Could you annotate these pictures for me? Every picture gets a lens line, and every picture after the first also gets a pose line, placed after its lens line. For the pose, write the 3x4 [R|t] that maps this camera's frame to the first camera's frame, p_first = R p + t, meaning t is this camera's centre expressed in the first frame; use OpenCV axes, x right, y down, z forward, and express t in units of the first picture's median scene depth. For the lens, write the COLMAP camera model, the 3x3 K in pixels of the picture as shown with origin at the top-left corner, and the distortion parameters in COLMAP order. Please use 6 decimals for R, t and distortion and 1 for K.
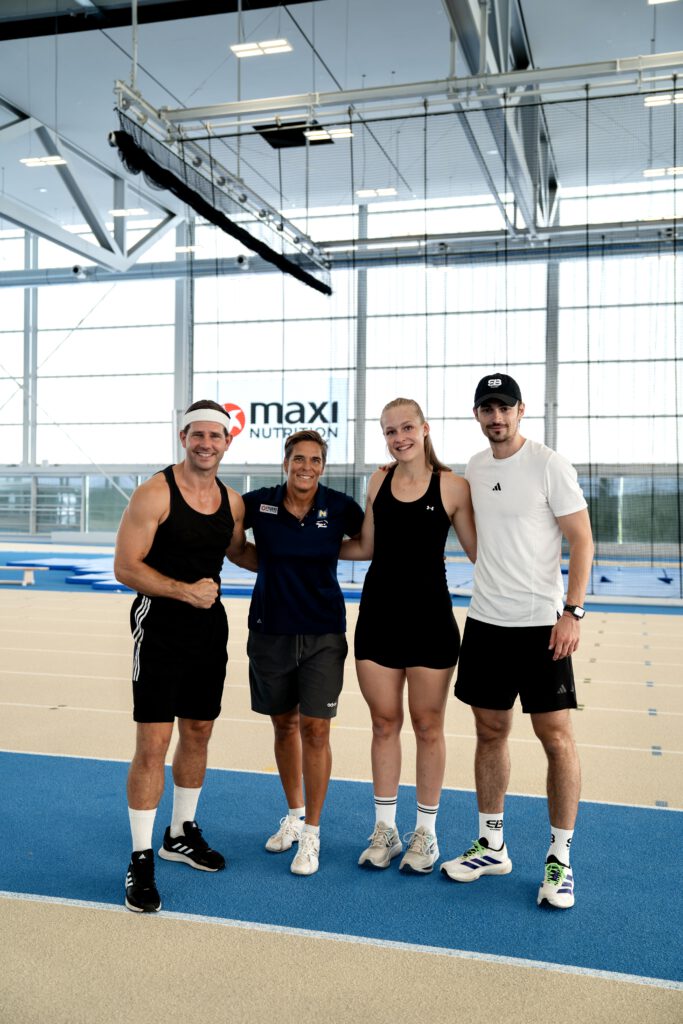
lens RADIAL K [[1004.1, 0, 346.6], [0, 1004.1, 514.6], [0, 0, 1]] dist [0.059754, 0.000000]
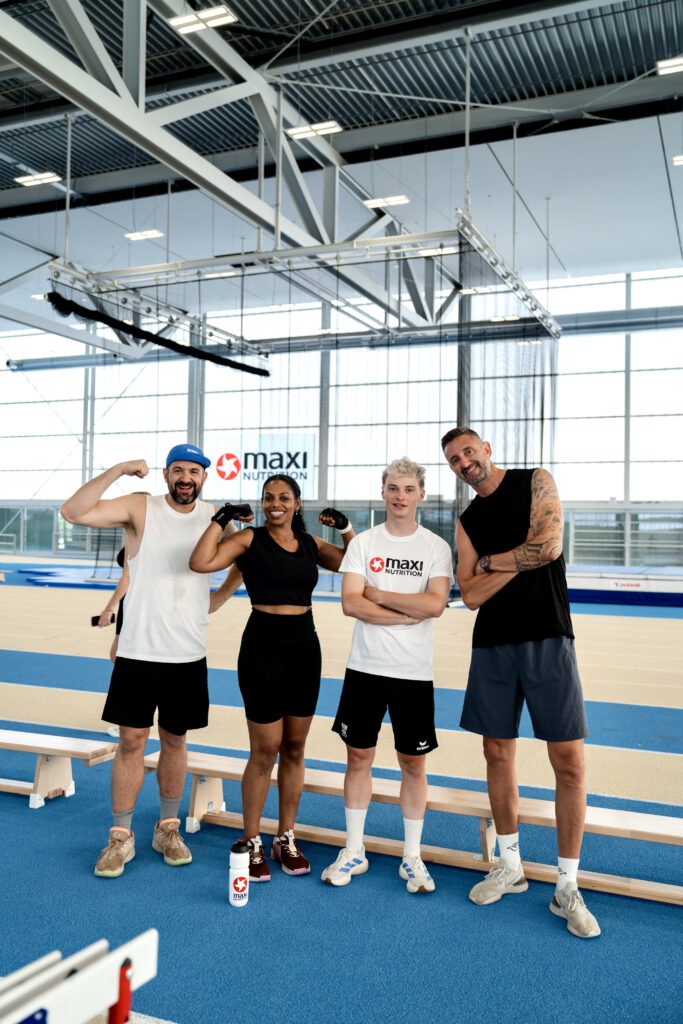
lens RADIAL K [[923.0, 0, 345.8], [0, 923.0, 508.1], [0, 0, 1]] dist [0.008196, -0.008062]
pose [[0.991204, 0.003621, -0.132295, 0.221977], [-0.008539, 0.999293, -0.036626, 0.002744], [0.132069, 0.037433, 0.990533, -0.182546]]
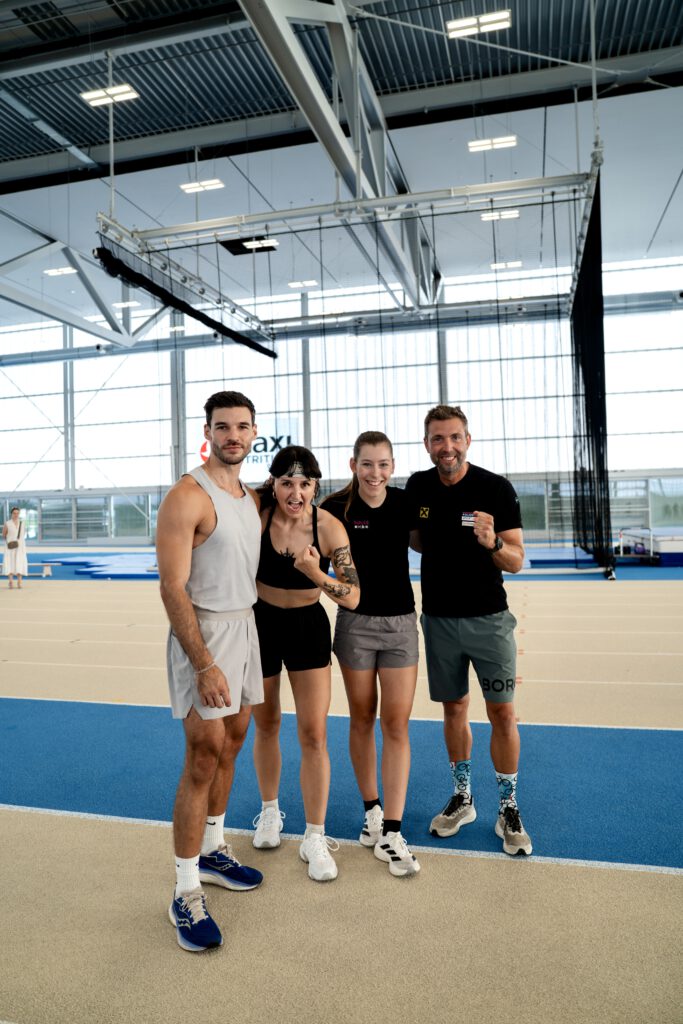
lens RADIAL K [[735.6, 0, 335.5], [0, 735.6, 517.2], [0, 0, 1]] dist [-0.047162, 0.010484]
pose [[0.999314, -0.033910, 0.014895, 0.037421], [0.033925, 0.999424, -0.000769, 0.001650], [-0.014860, 0.001274, 0.999889, -0.000527]]
